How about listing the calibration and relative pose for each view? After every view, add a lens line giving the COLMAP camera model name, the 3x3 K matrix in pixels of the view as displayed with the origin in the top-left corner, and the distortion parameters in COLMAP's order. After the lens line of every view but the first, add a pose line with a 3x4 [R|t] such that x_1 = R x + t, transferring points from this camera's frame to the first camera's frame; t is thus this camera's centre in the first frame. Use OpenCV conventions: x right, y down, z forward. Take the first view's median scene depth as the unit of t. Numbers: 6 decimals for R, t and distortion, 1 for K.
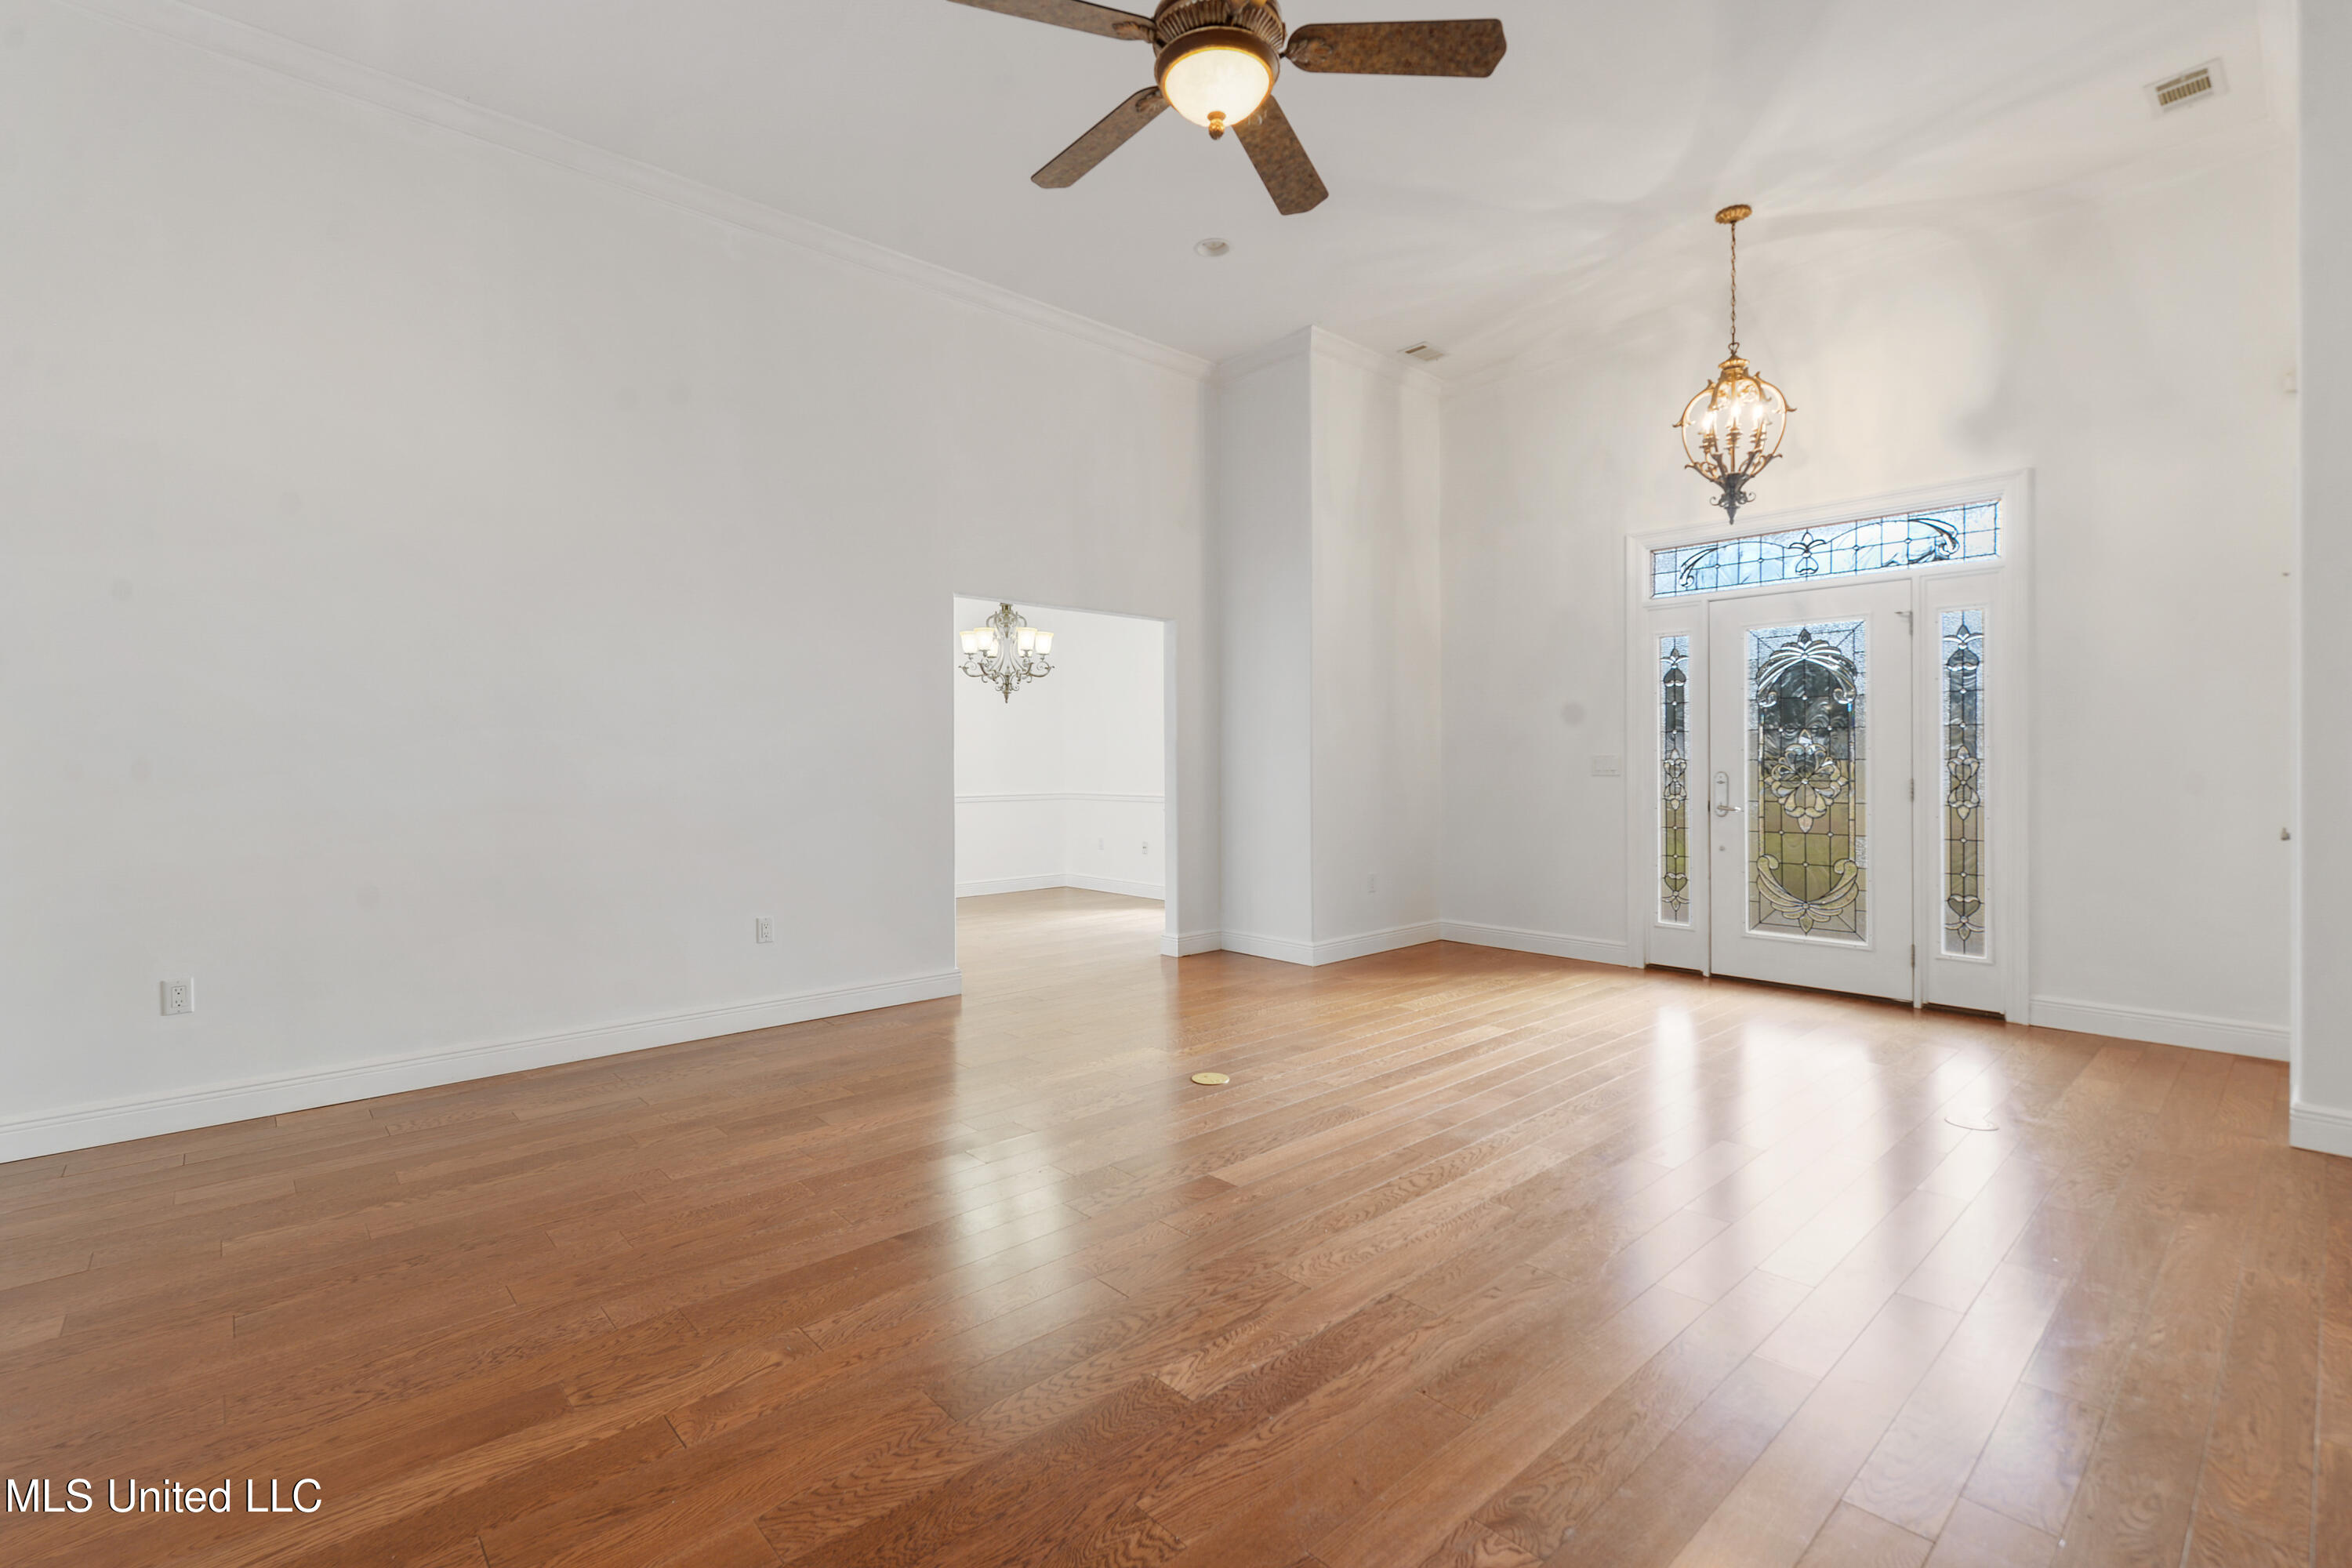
lens RADIAL K [[1022.1, 0, 1164.8], [0, 1022.1, 756.1], [0, 0, 1]] dist [0.000416, 0.000024]
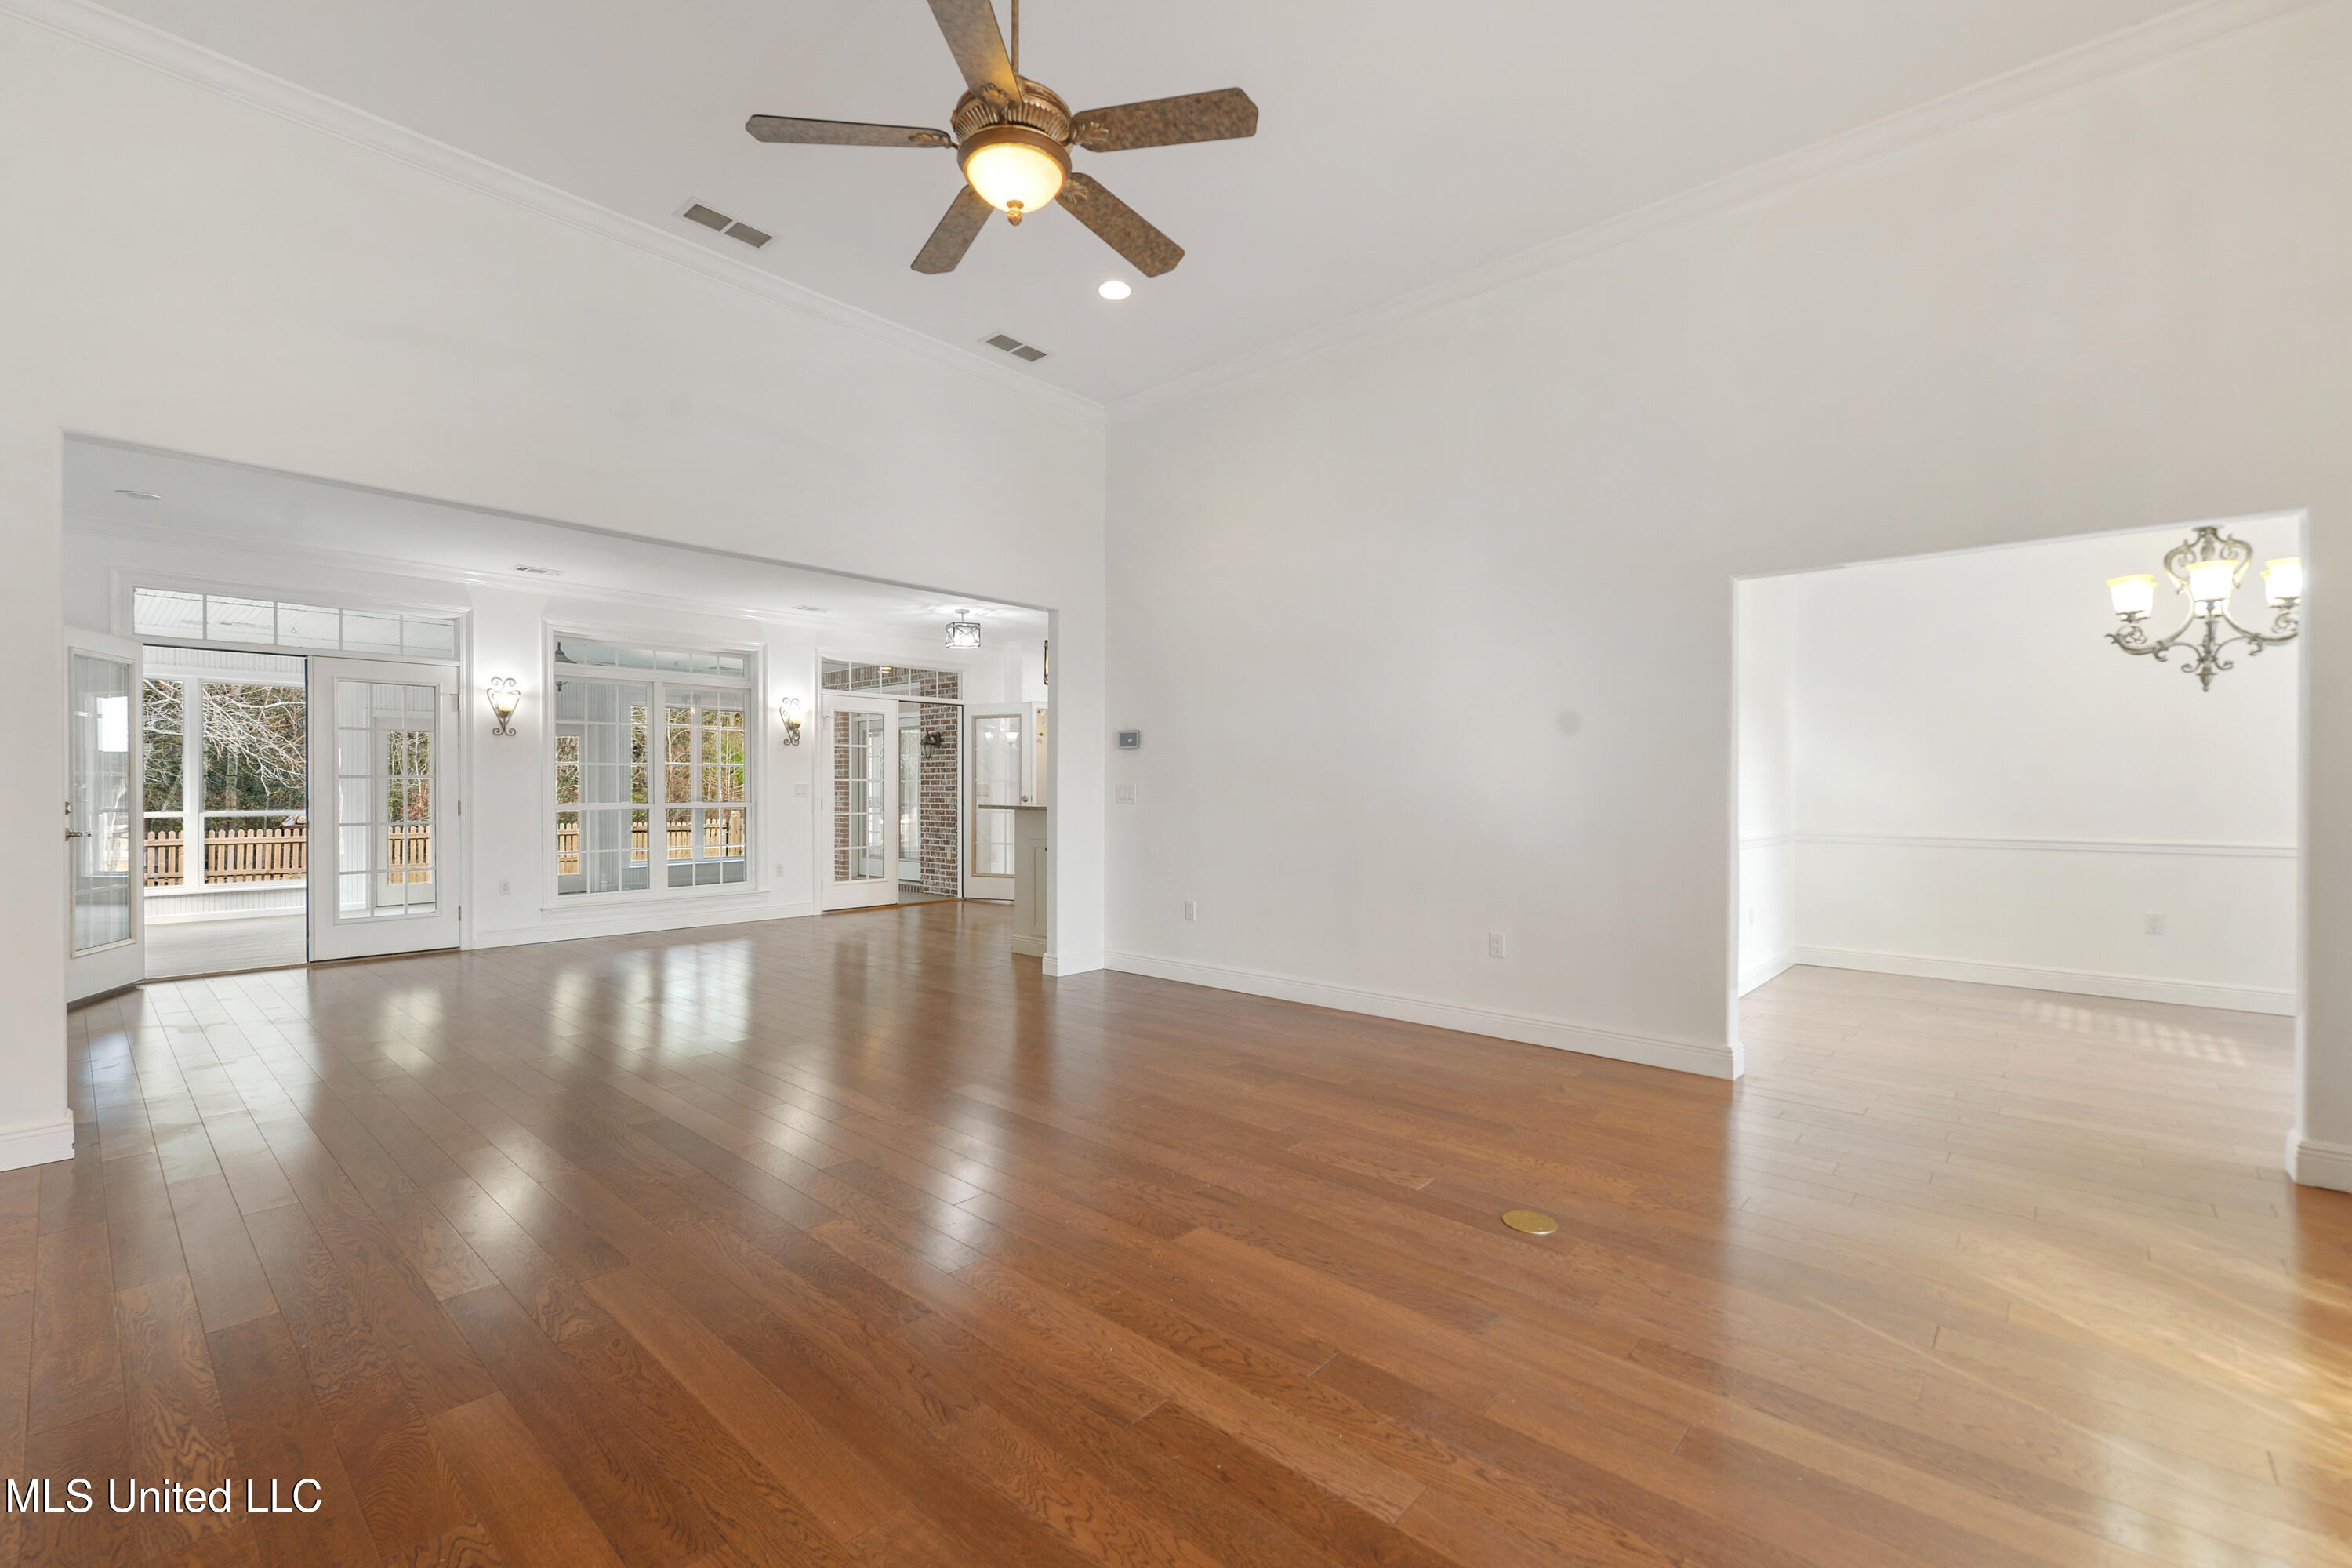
lens RADIAL K [[1002.0, 0, 1176.0], [0, 1002.0, 784.0], [0, 0, 1]] dist [0.014846, -0.000045]
pose [[0.117664, 0.002808, -0.993049, 0.719607], [0.002215, 0.999993, 0.003090, -0.002040], [0.993051, -0.002563, 0.117657, 0.650968]]
